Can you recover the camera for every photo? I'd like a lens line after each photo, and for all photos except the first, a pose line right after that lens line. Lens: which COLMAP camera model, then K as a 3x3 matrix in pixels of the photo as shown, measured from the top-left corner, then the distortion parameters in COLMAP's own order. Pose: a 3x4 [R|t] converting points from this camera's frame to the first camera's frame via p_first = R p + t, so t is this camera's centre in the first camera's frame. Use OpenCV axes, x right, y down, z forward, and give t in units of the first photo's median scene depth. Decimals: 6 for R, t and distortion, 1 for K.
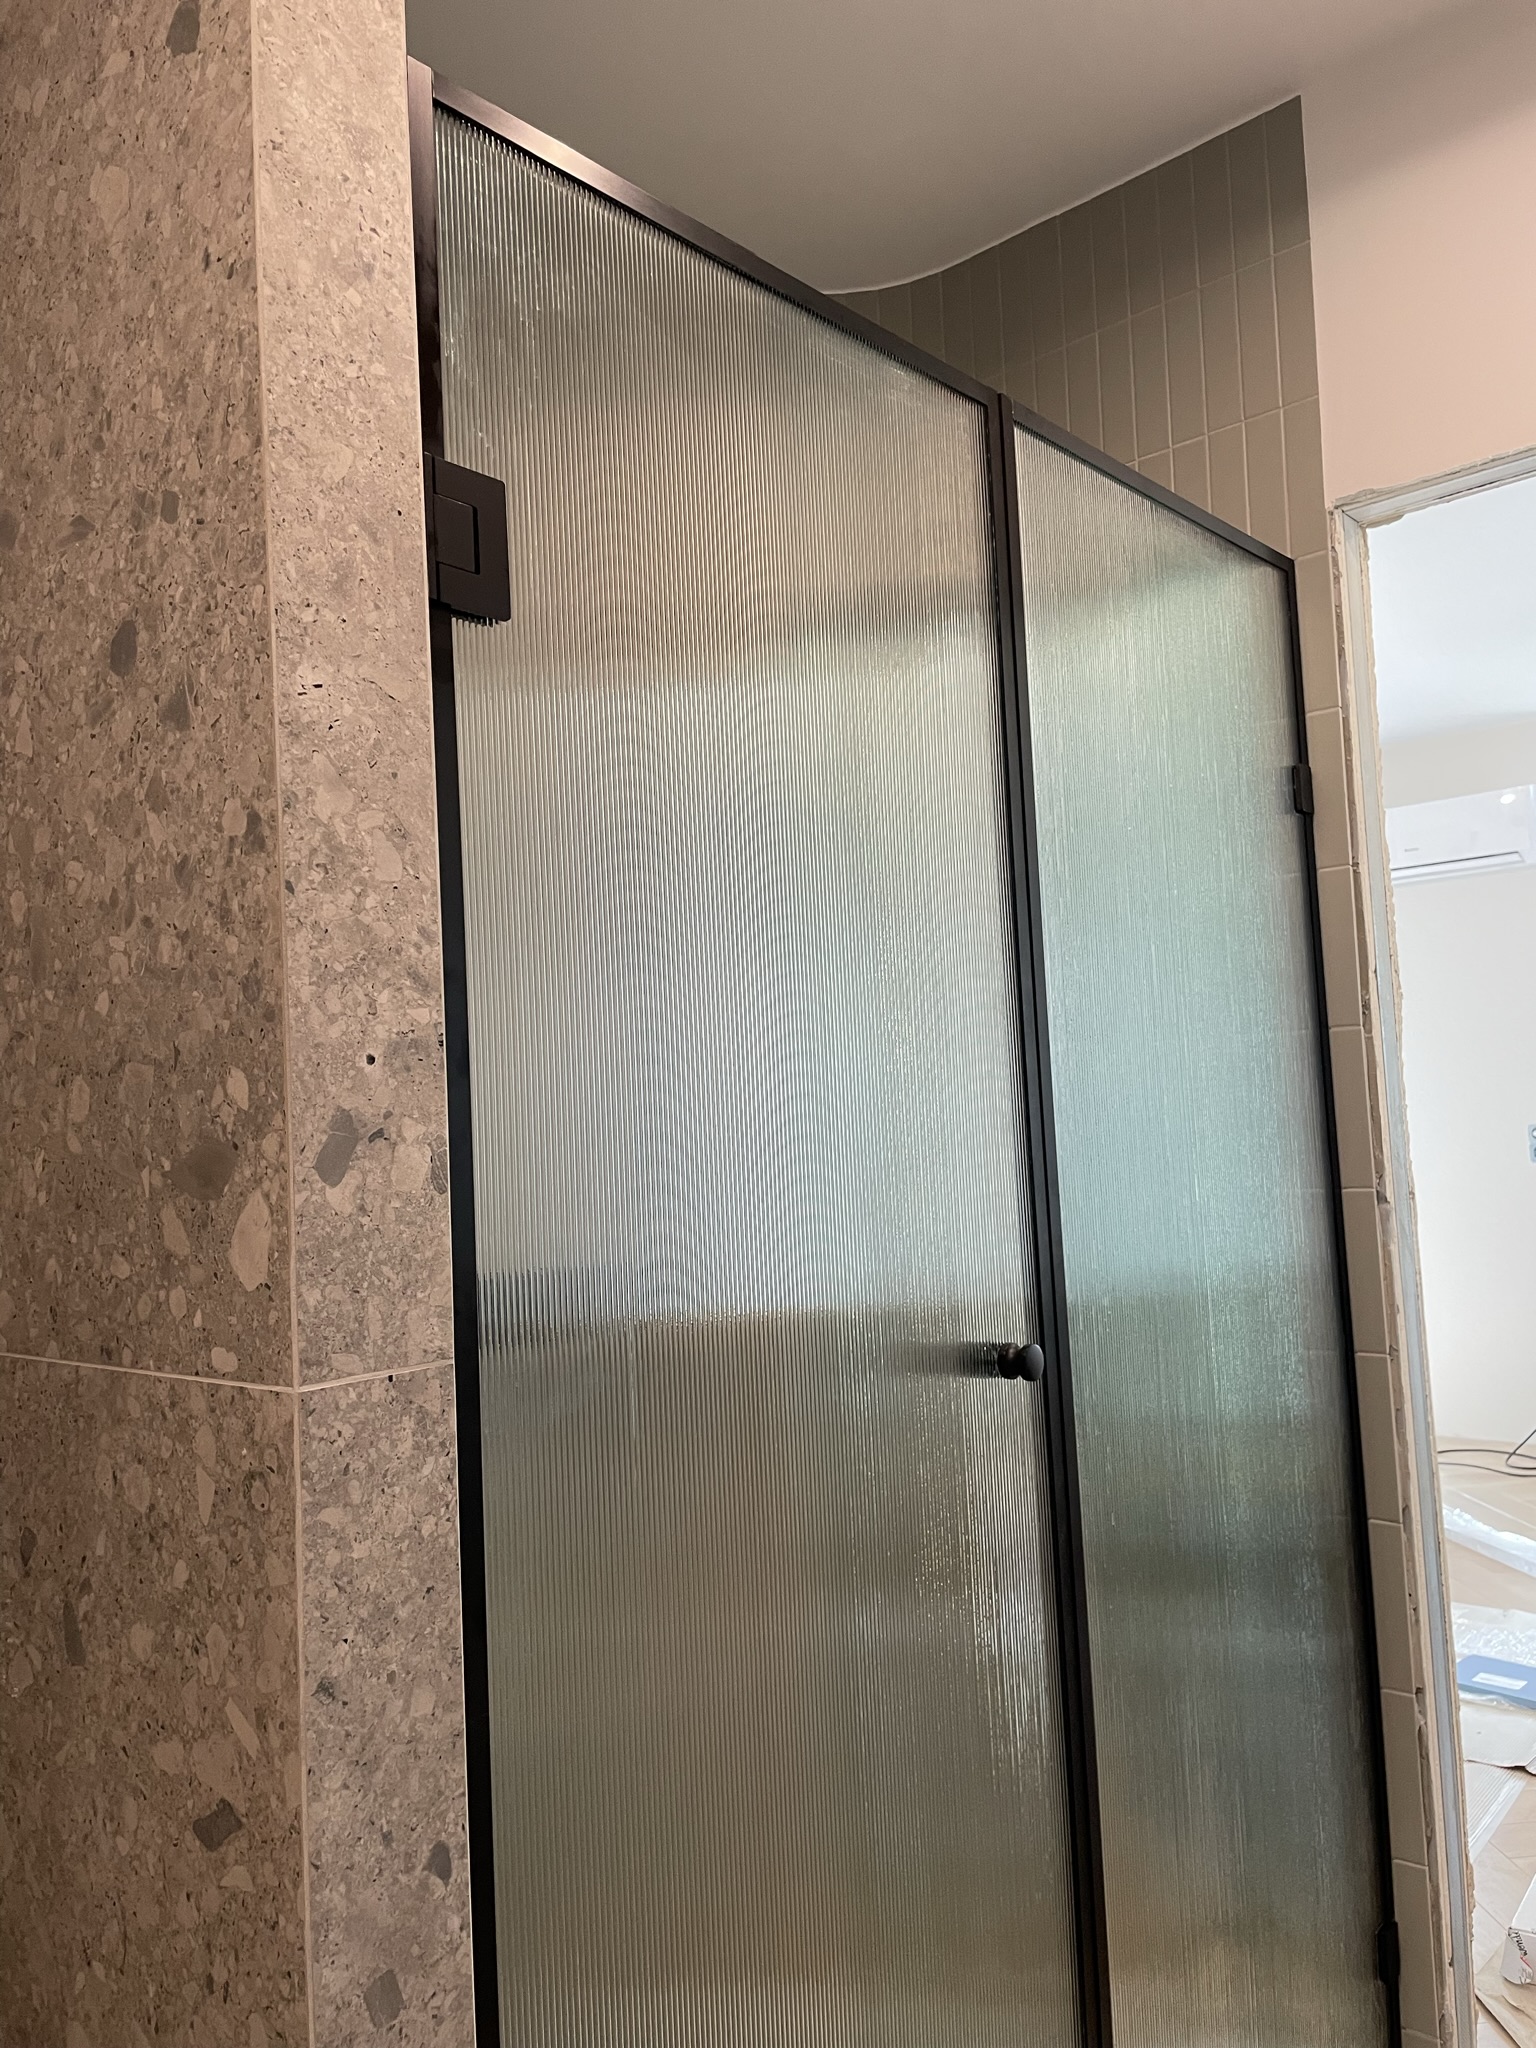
lens RADIAL K [[1558.1, 0, 773.9], [0, 1558.1, 1003.4], [0, 0, 1]] dist [0.081427, -0.110922]
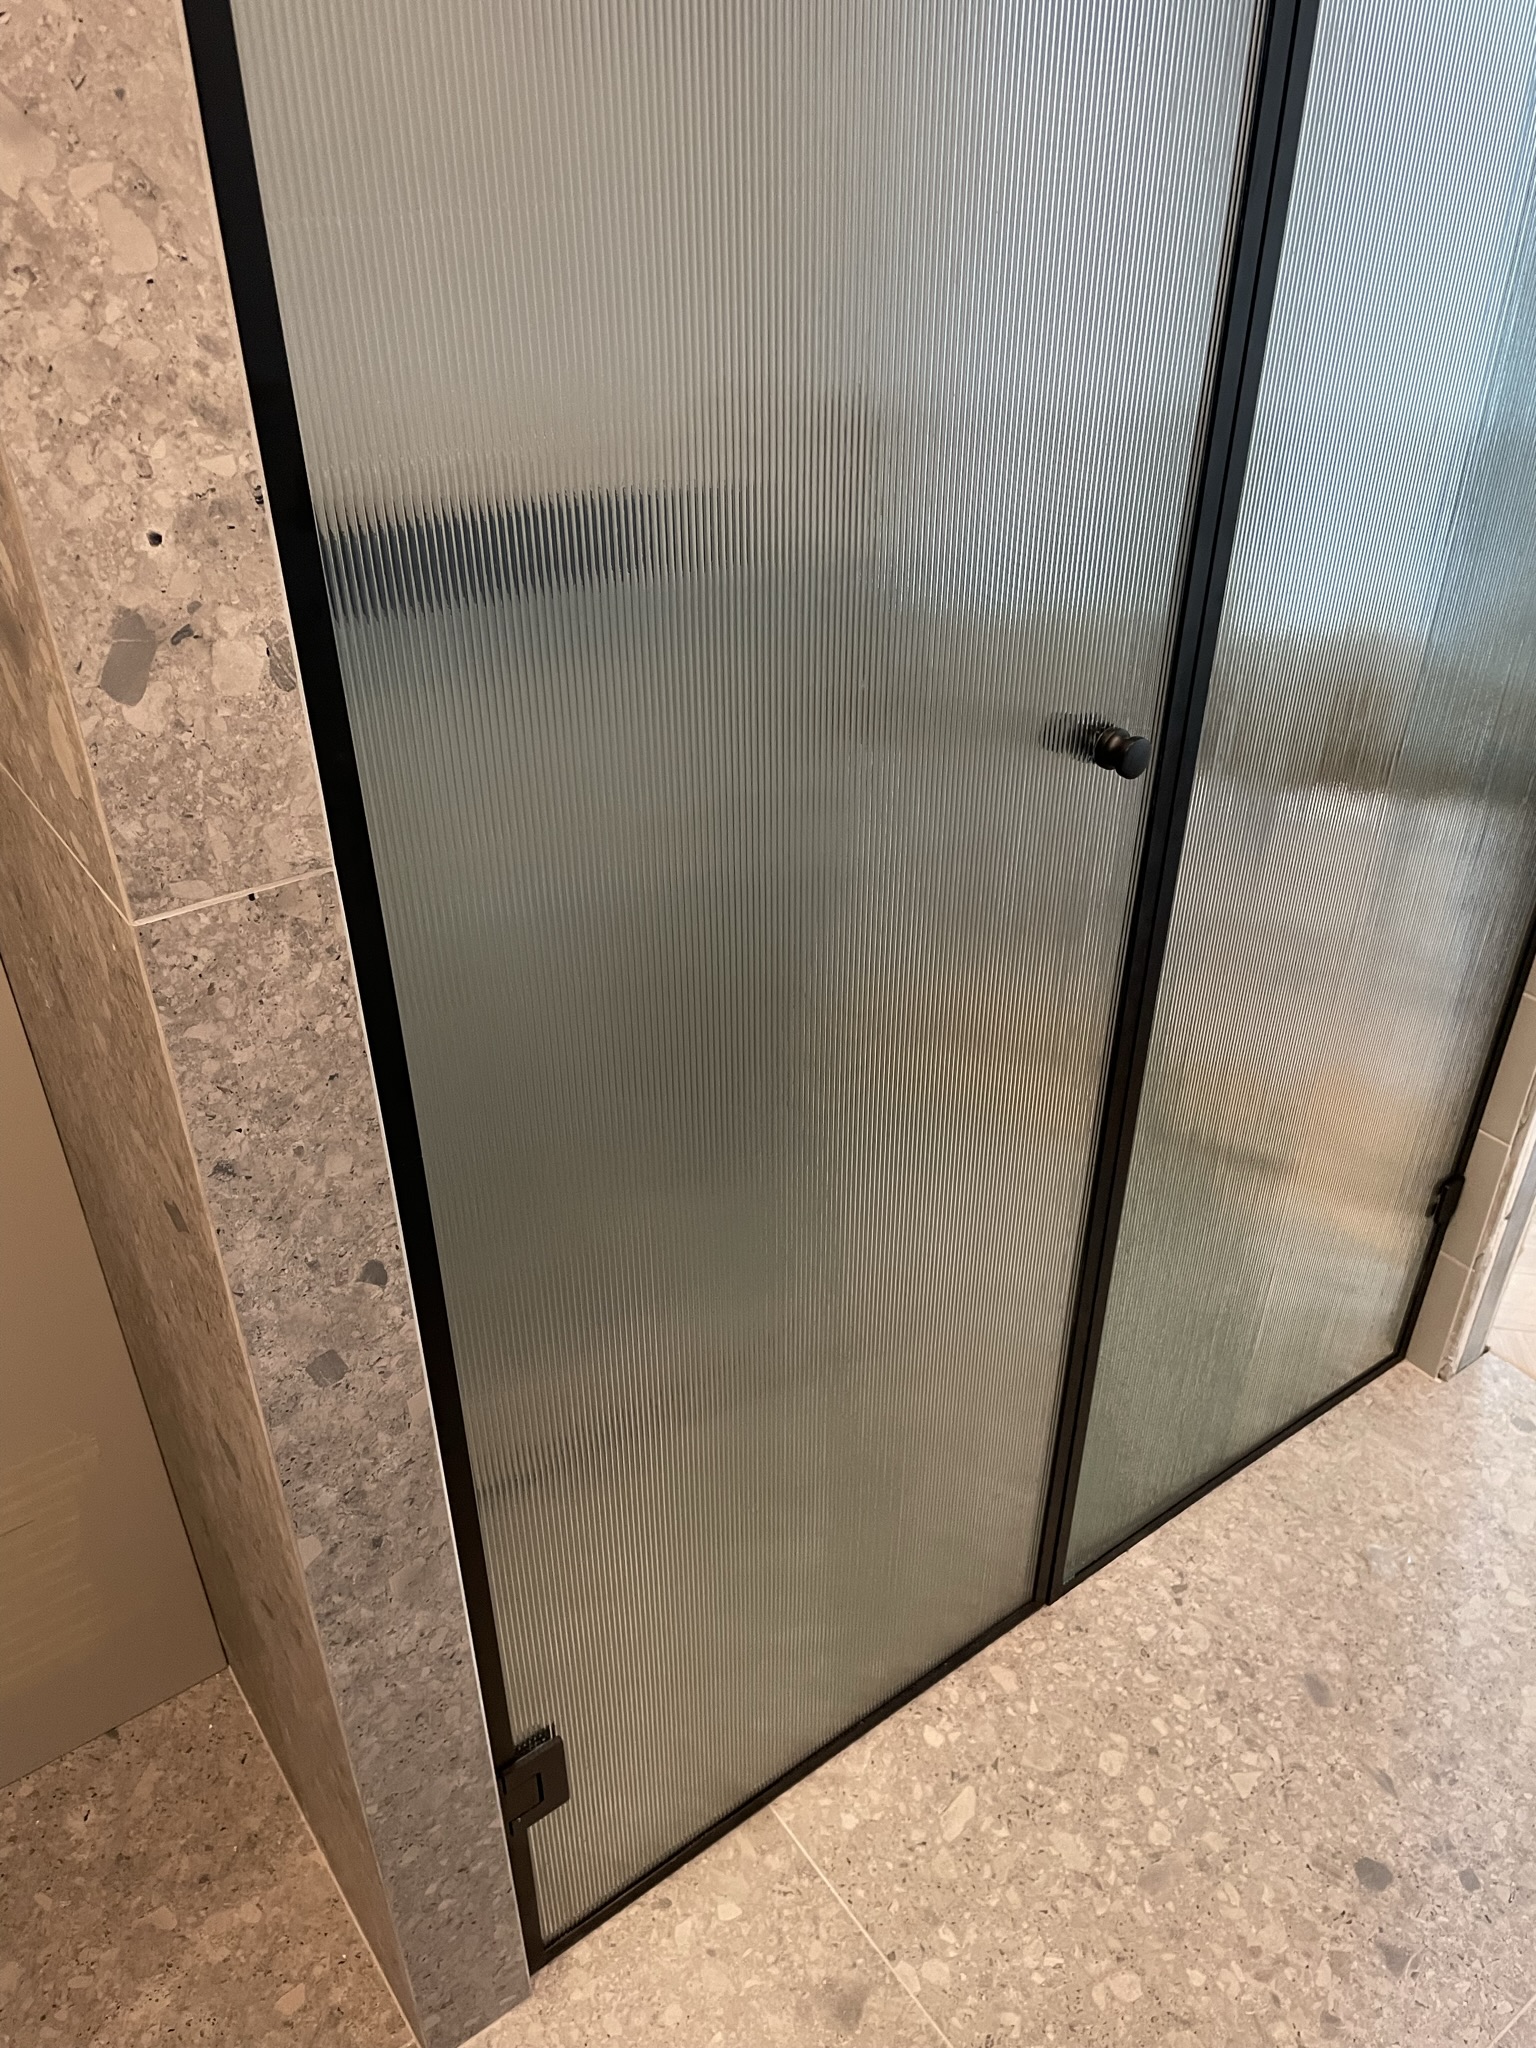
lens RADIAL K [[1558.1, 0, 789.3], [0, 1558.1, 1043.7], [0, 0, 1]] dist [0.081427, -0.110922]
pose [[0.975795, 0.161789, -0.147132, 0.196296], [-0.034977, 0.779605, 0.625294, -0.261074], [0.215871, -0.605013, 0.766394, 0.315322]]
